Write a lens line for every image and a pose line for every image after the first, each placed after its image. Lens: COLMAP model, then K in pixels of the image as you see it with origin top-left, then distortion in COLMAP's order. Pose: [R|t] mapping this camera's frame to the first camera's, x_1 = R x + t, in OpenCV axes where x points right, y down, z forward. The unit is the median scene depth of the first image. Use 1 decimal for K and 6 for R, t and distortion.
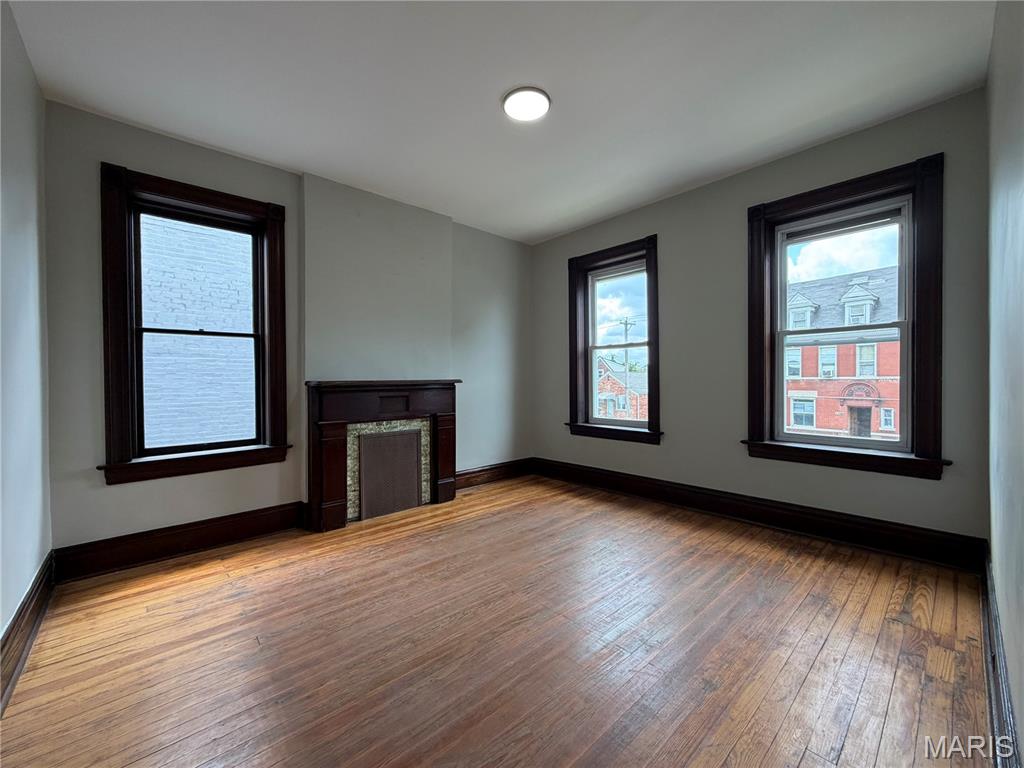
lens RADIAL K [[407.2, 0, 510.4], [0, 407.2, 382.7], [0, 0, 1]] dist [0.000655, -0.000020]
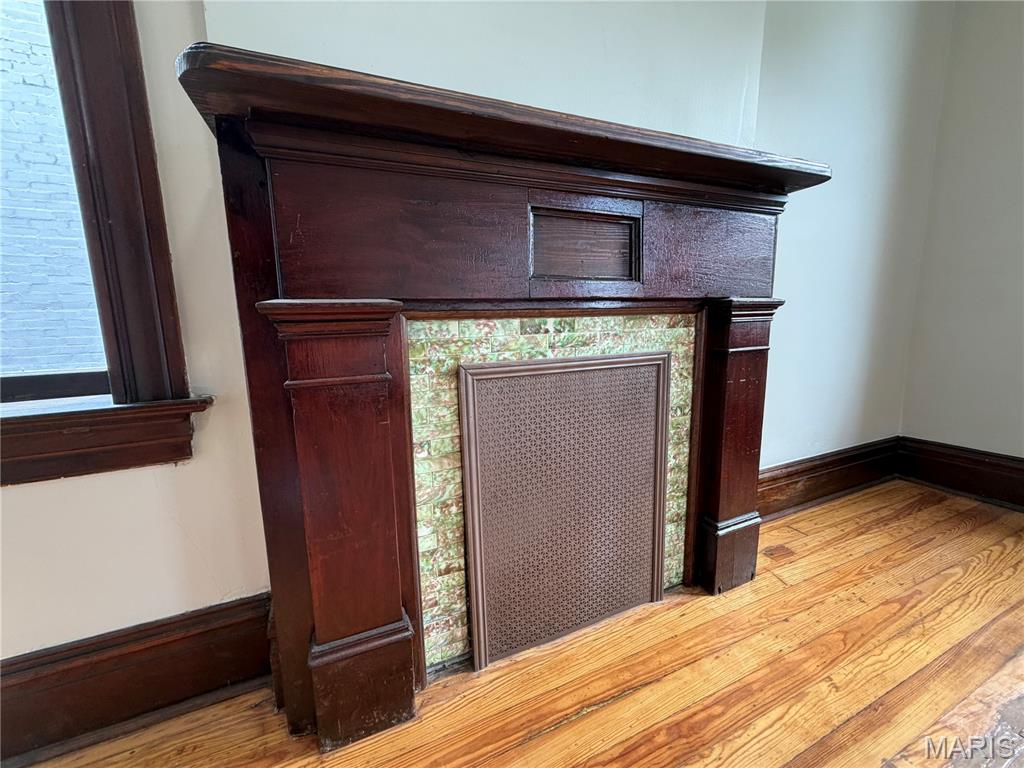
lens RADIAL K [[407.2, 0, 518.8], [0, 407.2, 380.2], [0, 0, 1]] dist [0.000655, -0.000020]
pose [[0.949973, 0.036438, -0.310198, -0.255663], [0.010819, 0.988736, 0.149276, 0.098840], [0.312143, -0.145164, 0.938879, 0.770902]]
